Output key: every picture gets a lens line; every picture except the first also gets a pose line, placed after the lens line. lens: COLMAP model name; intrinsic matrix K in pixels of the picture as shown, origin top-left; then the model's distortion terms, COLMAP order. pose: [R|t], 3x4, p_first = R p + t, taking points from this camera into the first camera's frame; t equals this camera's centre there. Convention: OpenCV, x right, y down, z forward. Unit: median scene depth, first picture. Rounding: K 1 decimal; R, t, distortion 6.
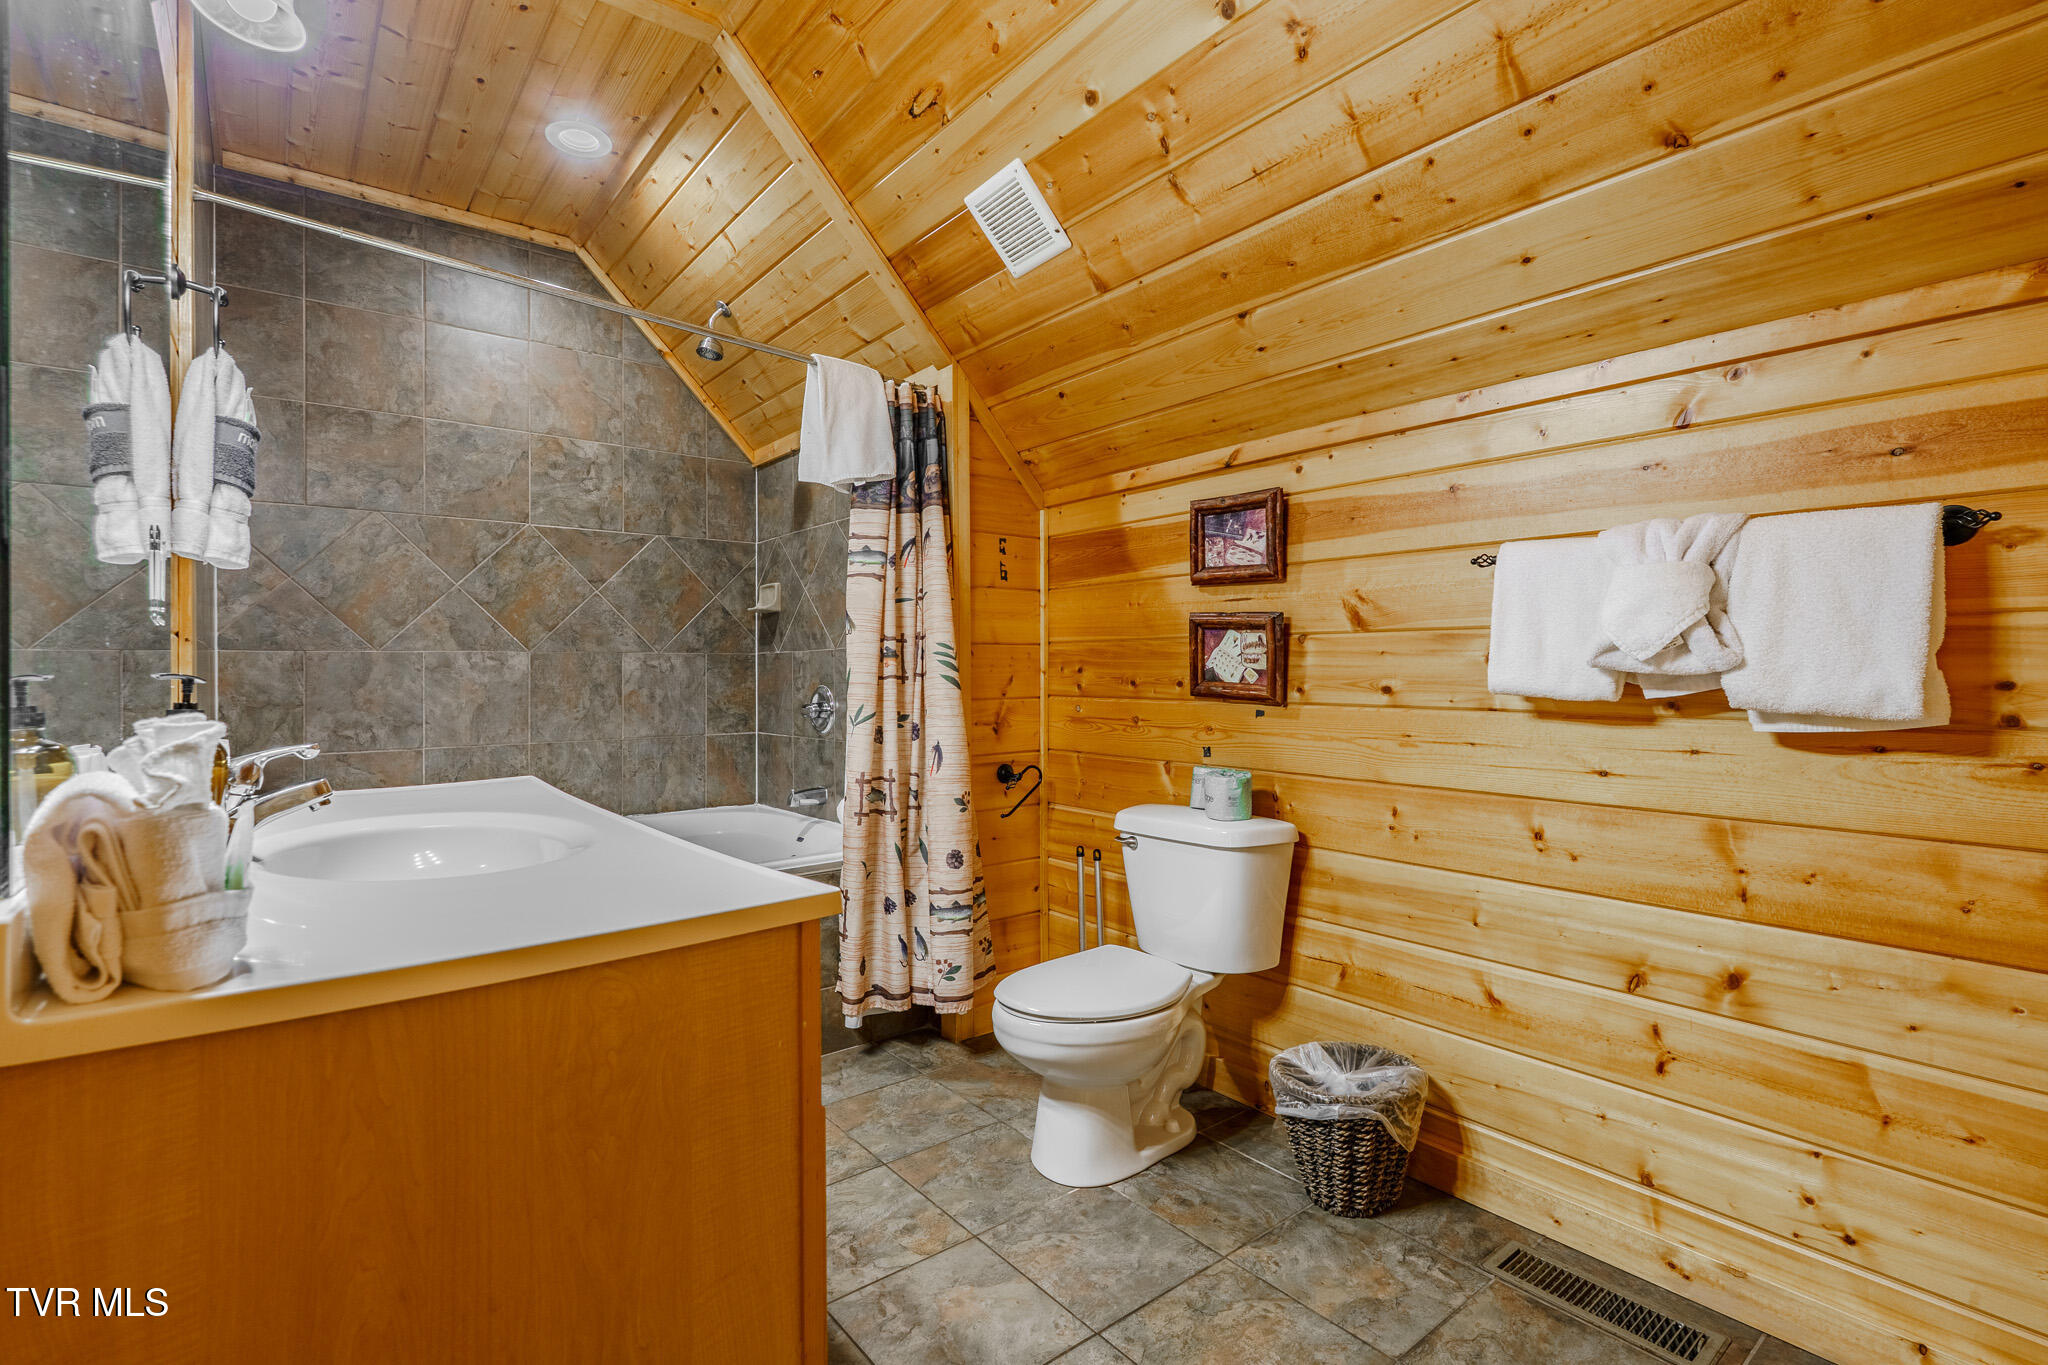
lens RADIAL K [[898.4, 0, 941.7], [0, 898.4, 680.4], [0, 0, 1]] dist [-0.007664, 0.001856]
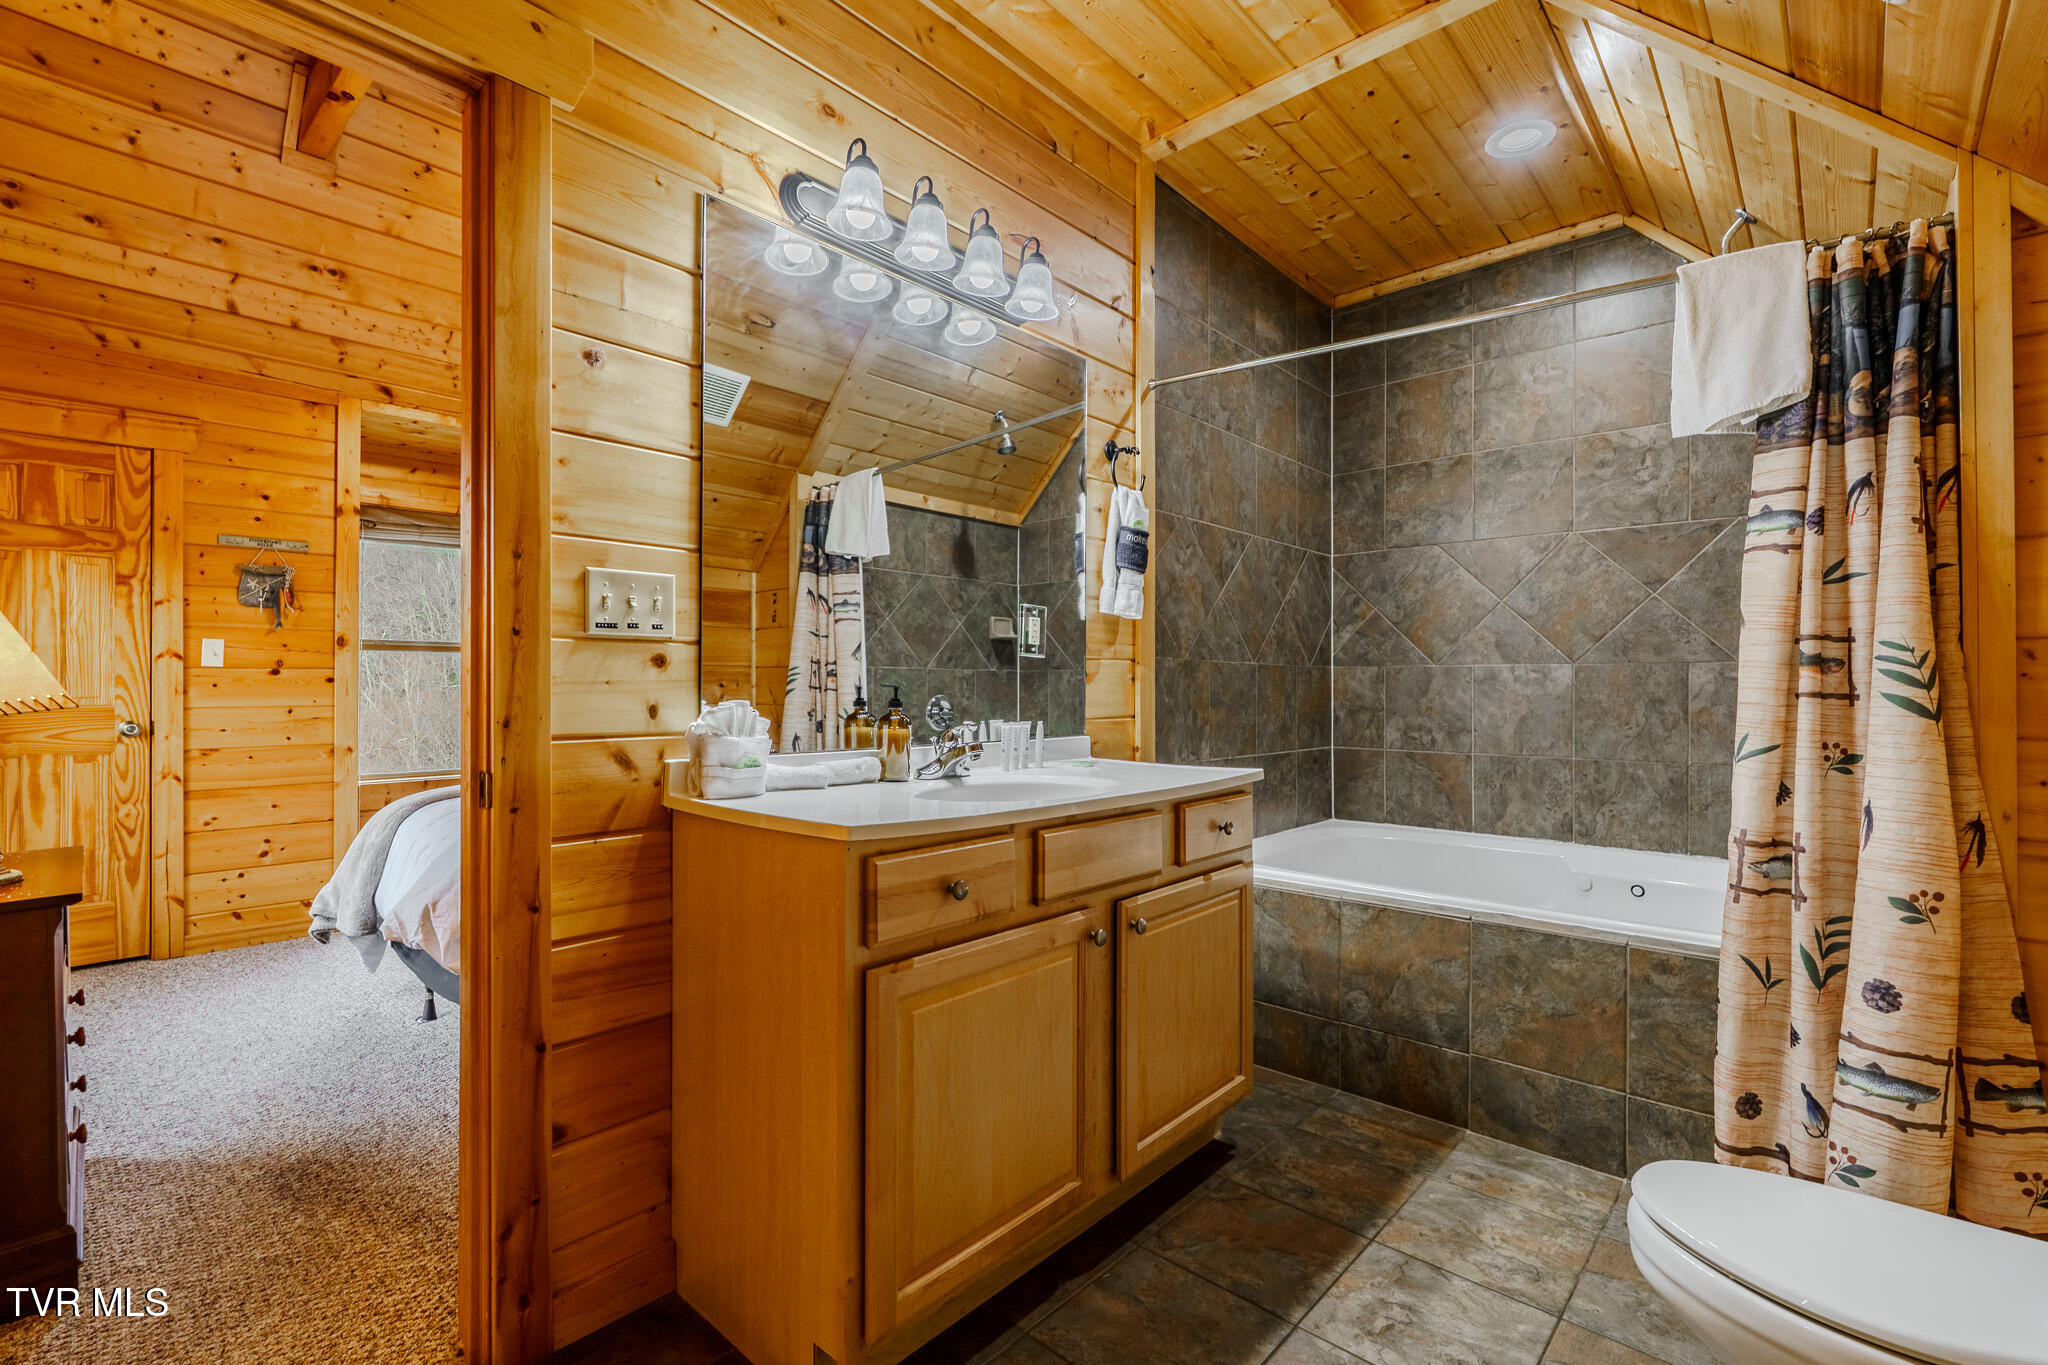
lens RADIAL K [[898.4, 0, 1057.6], [0, 898.4, 690.3], [0, 0, 1]] dist [-0.007664, 0.001856]
pose [[0.236835, 0.012021, -0.971475, 0.395965], [-0.013608, 0.999866, 0.009054, -0.005061], [0.971454, 0.011076, 0.236967, 0.262631]]
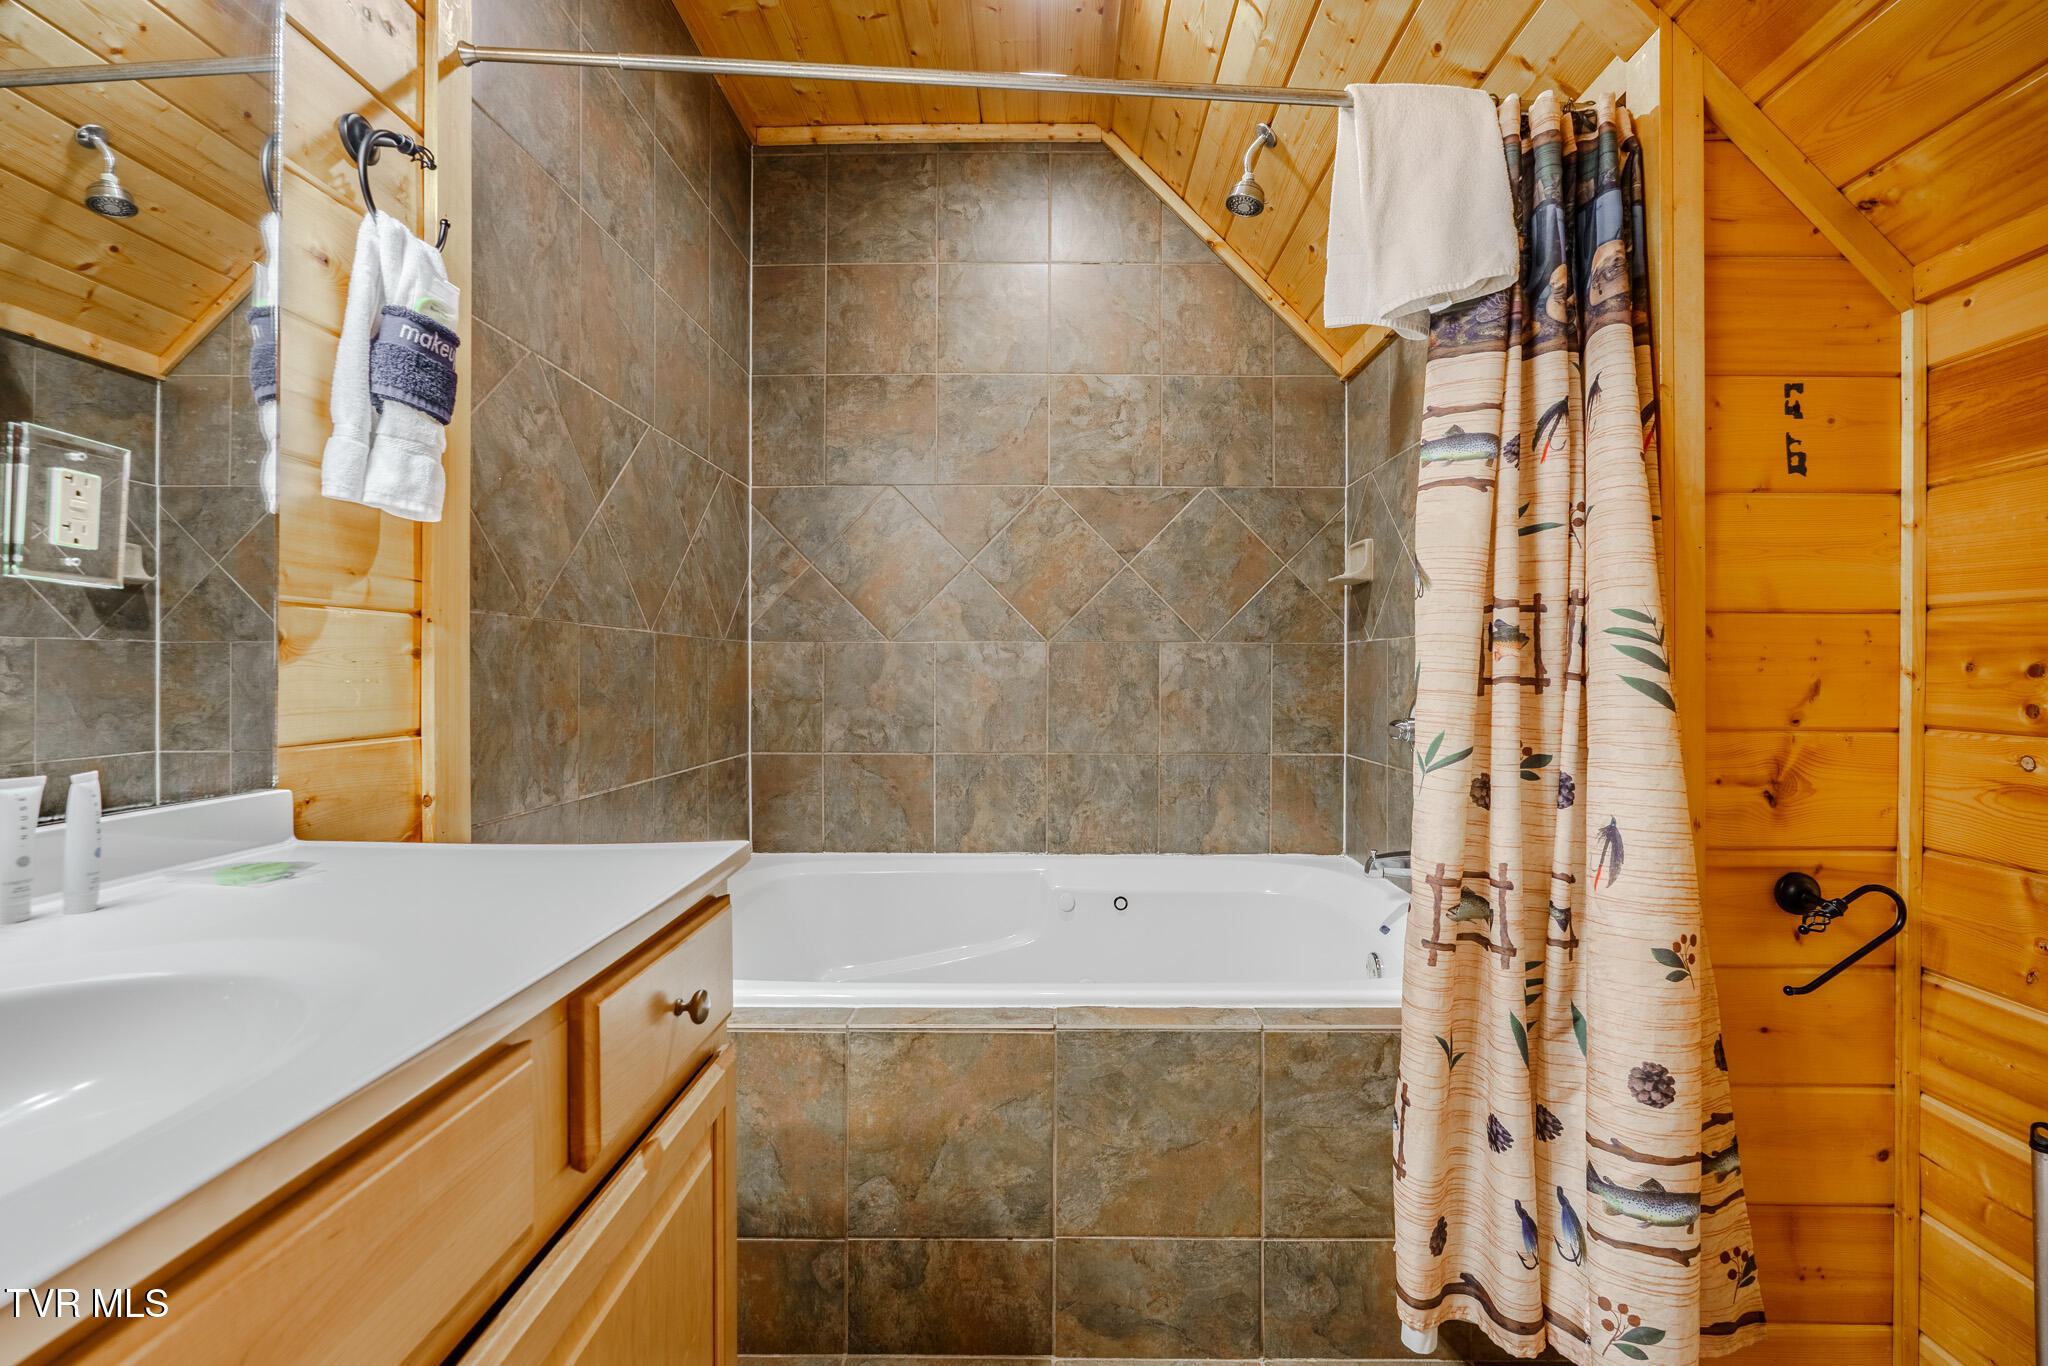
lens RADIAL K [[898.4, 0, 1051.5], [0, 898.4, 666.6], [0, 0, 1]] dist [-0.007664, 0.001856]
pose [[0.811338, 0.006500, -0.584542, 0.026364], [-0.013380, 0.999883, -0.007452, -0.003603], [0.584425, 0.013867, 0.811329, 0.382839]]
